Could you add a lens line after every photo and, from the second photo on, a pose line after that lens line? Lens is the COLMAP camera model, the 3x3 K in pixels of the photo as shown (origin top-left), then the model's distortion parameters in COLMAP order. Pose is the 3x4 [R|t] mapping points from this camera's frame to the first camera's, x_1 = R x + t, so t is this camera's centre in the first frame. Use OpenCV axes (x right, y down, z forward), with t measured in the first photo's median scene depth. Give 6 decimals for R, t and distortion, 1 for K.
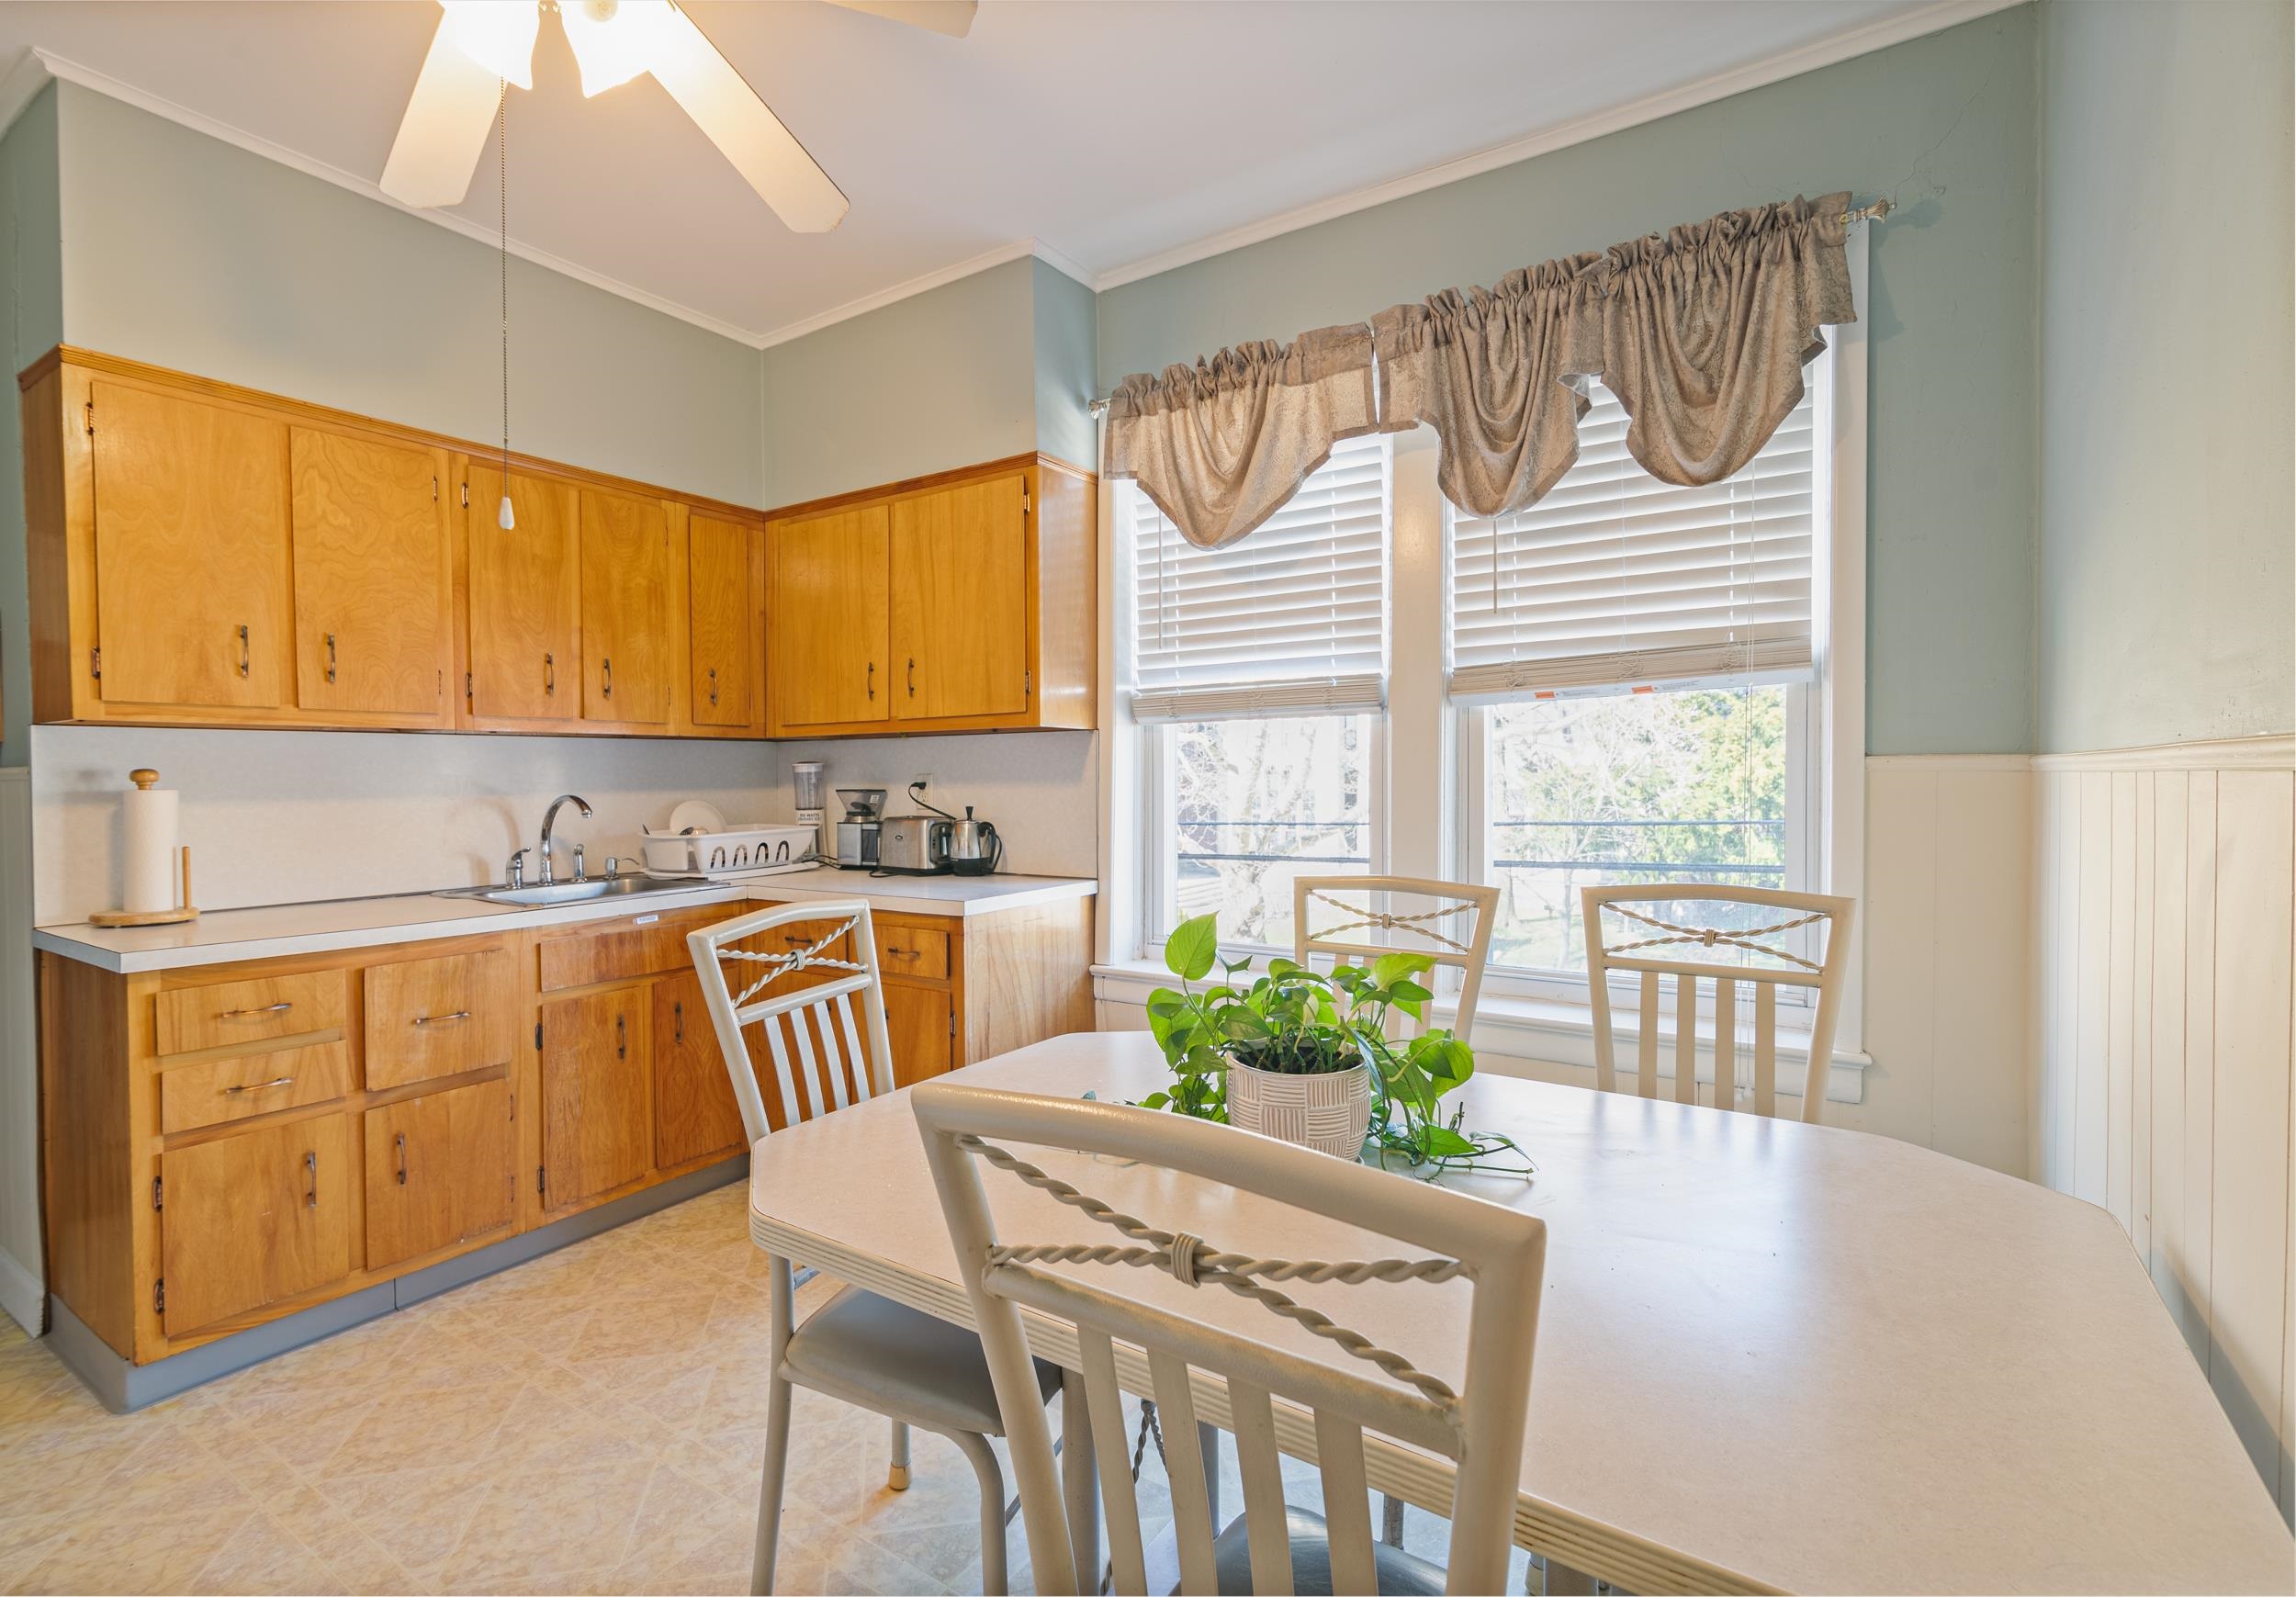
lens RADIAL K [[1079.9, 0, 1143.6], [0, 1079.9, 791.4], [0, 0, 1]] dist [-0.000603, 0.000083]
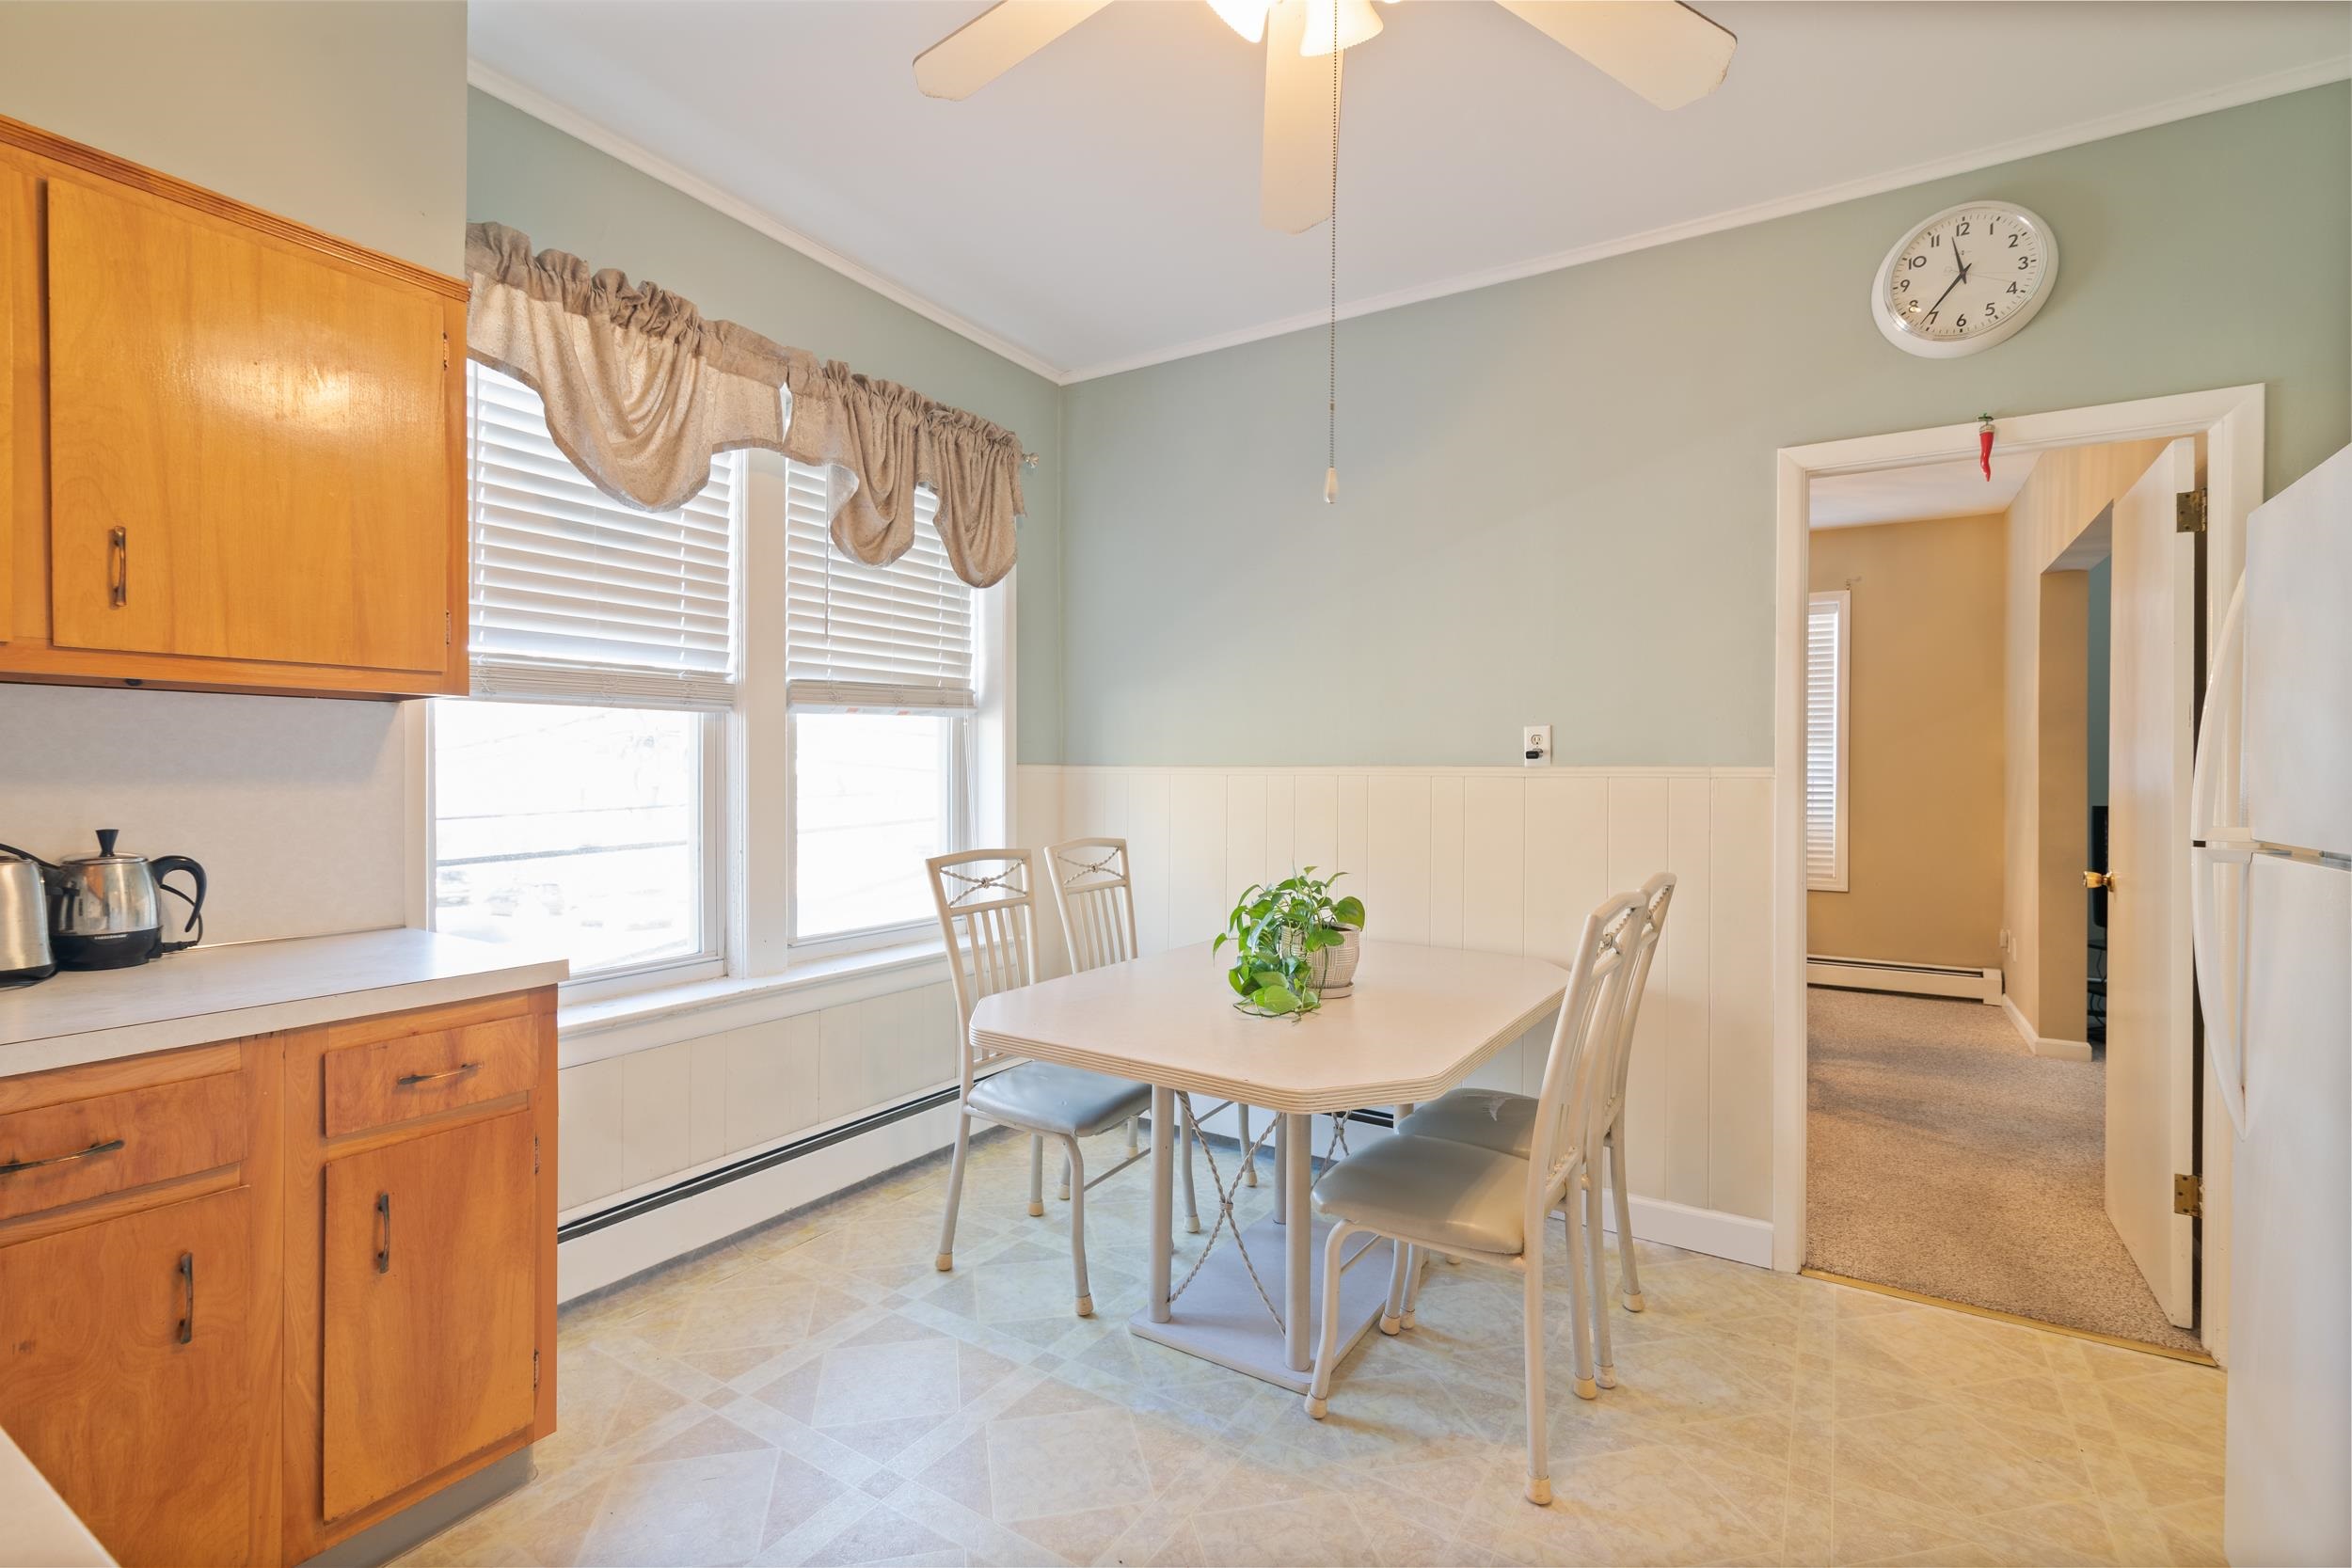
lens RADIAL K [[1055.3, 0, 1174.4], [0, 1055.3, 783.0], [0, 0, 1]] dist [0.000292, -0.000008]
pose [[-0.044507, -0.006781, 0.998986, -0.828280], [0.006415, 0.999954, 0.007073, -0.010124], [-0.998988, 0.006723, -0.044462, 0.642677]]
